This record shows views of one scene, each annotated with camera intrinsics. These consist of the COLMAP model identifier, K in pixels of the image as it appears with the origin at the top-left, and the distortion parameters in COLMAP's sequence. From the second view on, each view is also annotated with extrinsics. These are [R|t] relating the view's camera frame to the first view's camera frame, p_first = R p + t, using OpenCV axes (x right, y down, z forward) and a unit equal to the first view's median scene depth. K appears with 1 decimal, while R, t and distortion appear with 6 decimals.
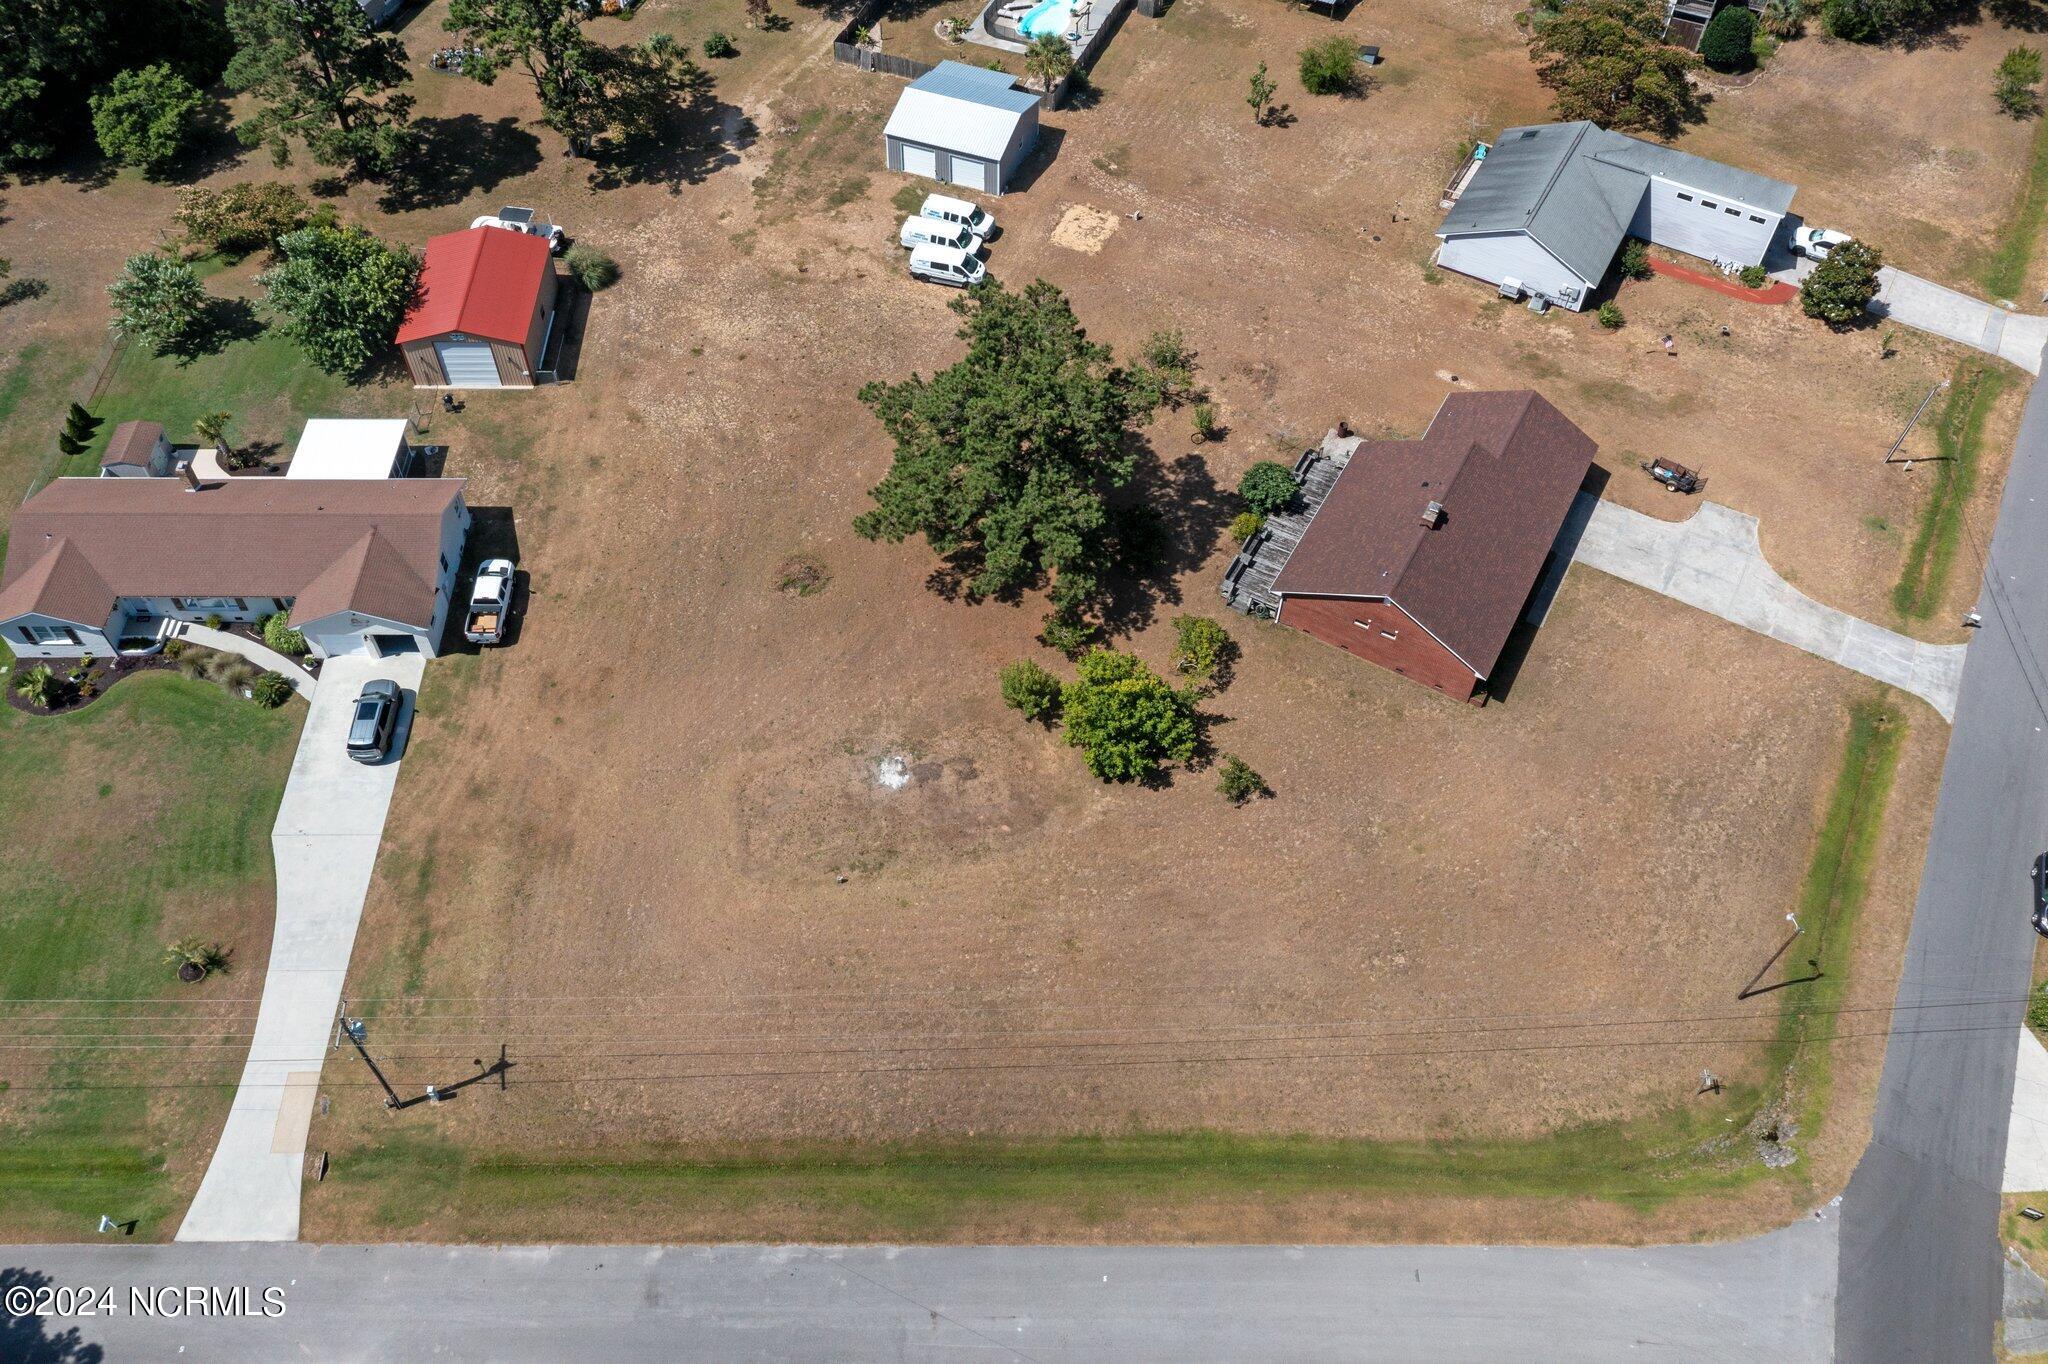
lens RADIAL K [[1588.9, 0, 1024.0], [0, 1588.9, 682.0], [0, 0, 1]] dist [-0.005109, -0.002984]
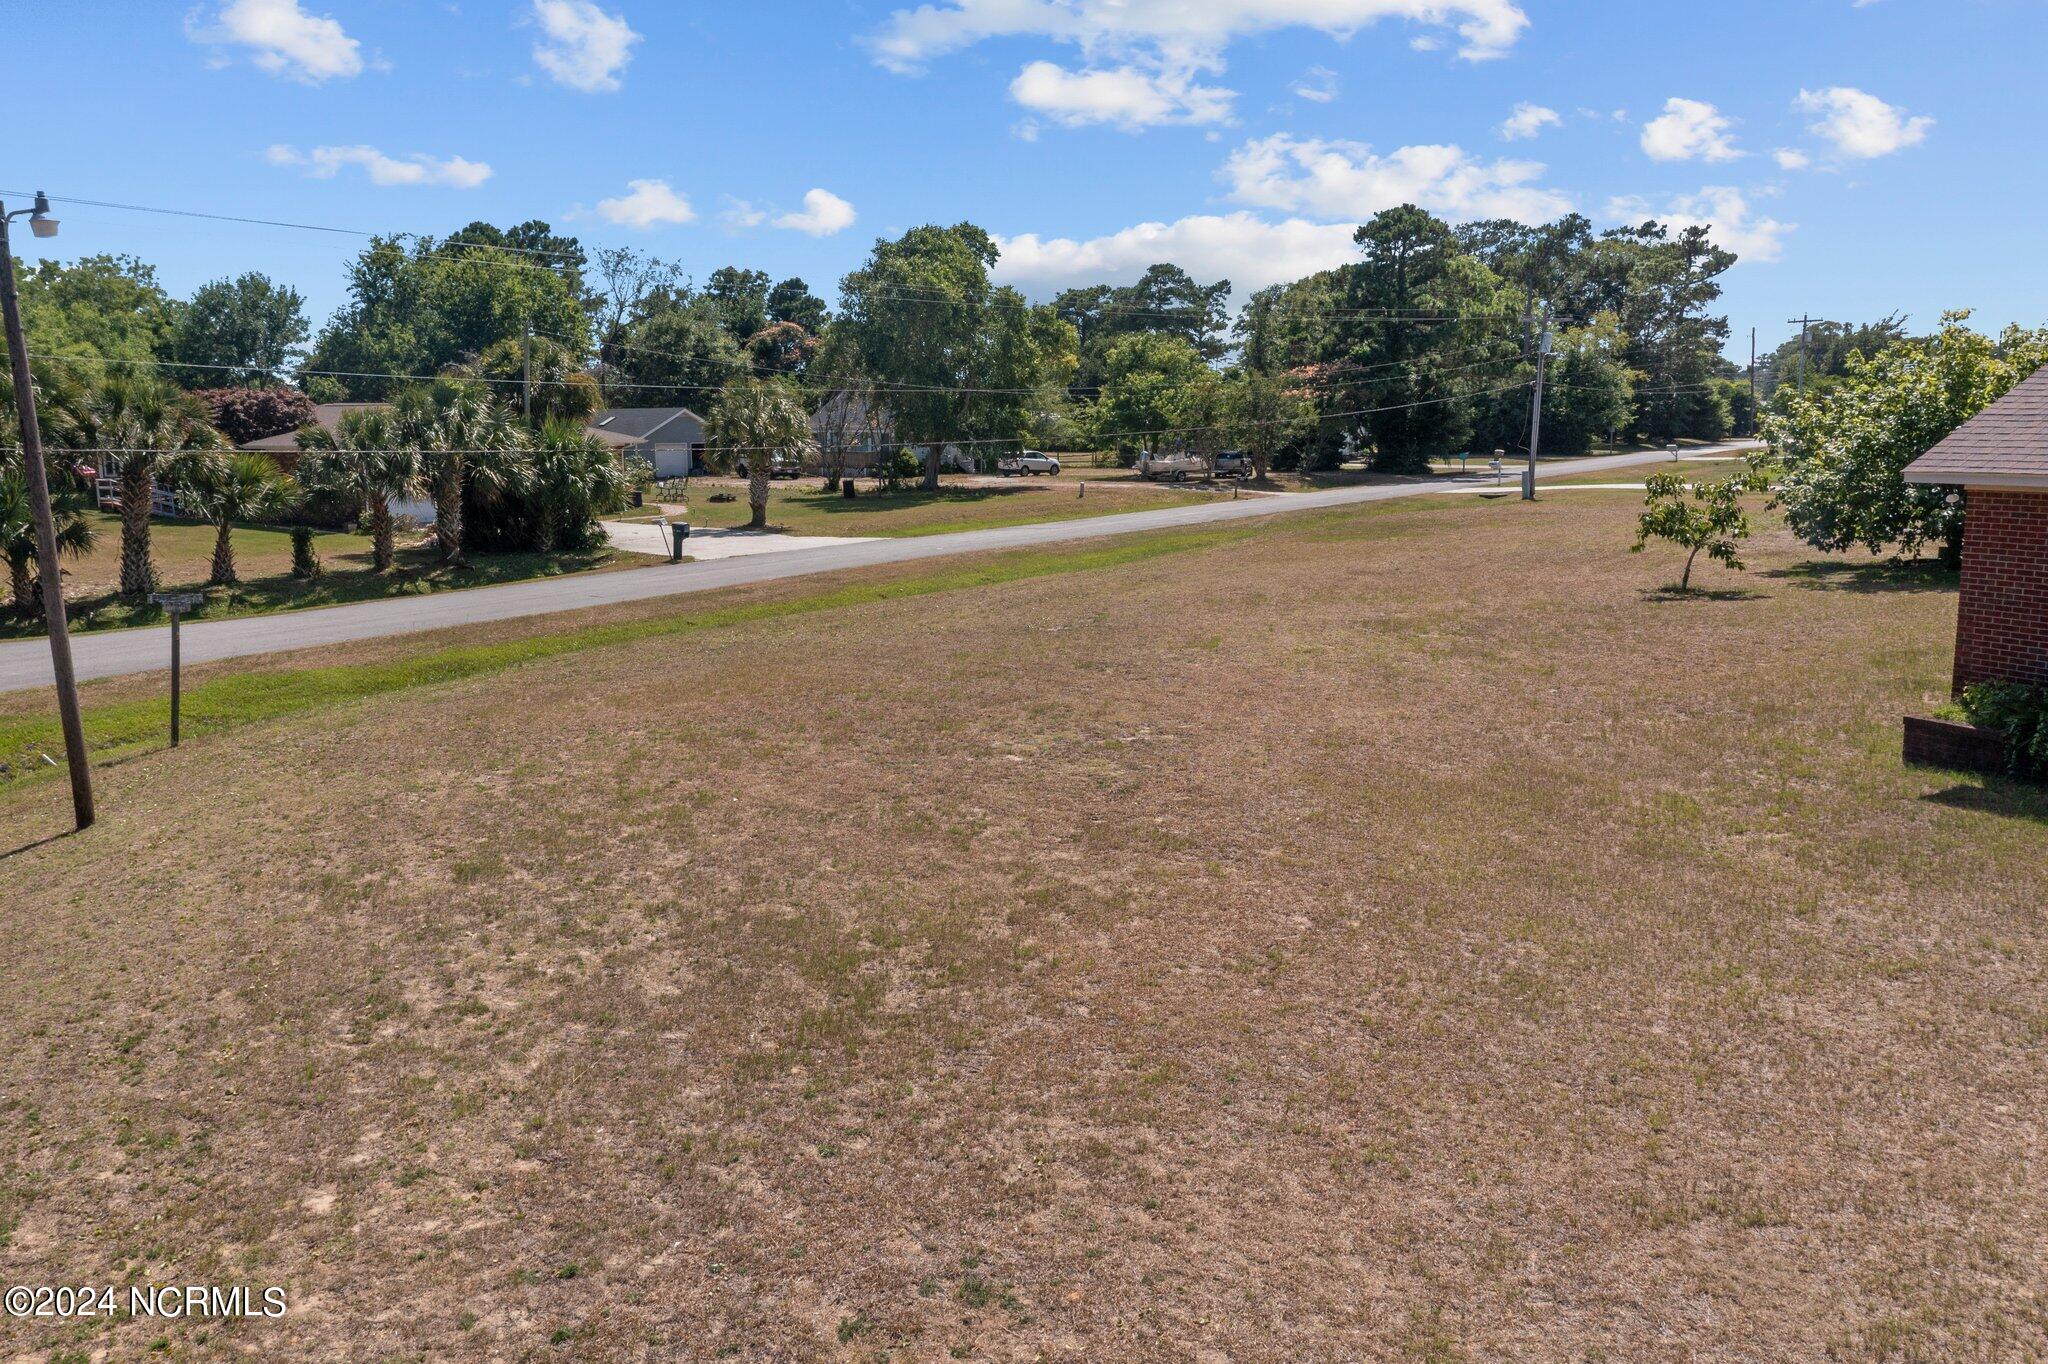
lens RADIAL K [[1626.6, 0, 1024.0], [0, 1626.6, 682.0], [0, 0, 1]] dist [-0.003379, -0.000396]
pose [[-0.603761, 0.125355, -0.787247, 0.496279], [-0.627693, 0.534006, 0.566426, -0.030470], [0.491399, 0.836136, -0.243728, 0.994345]]
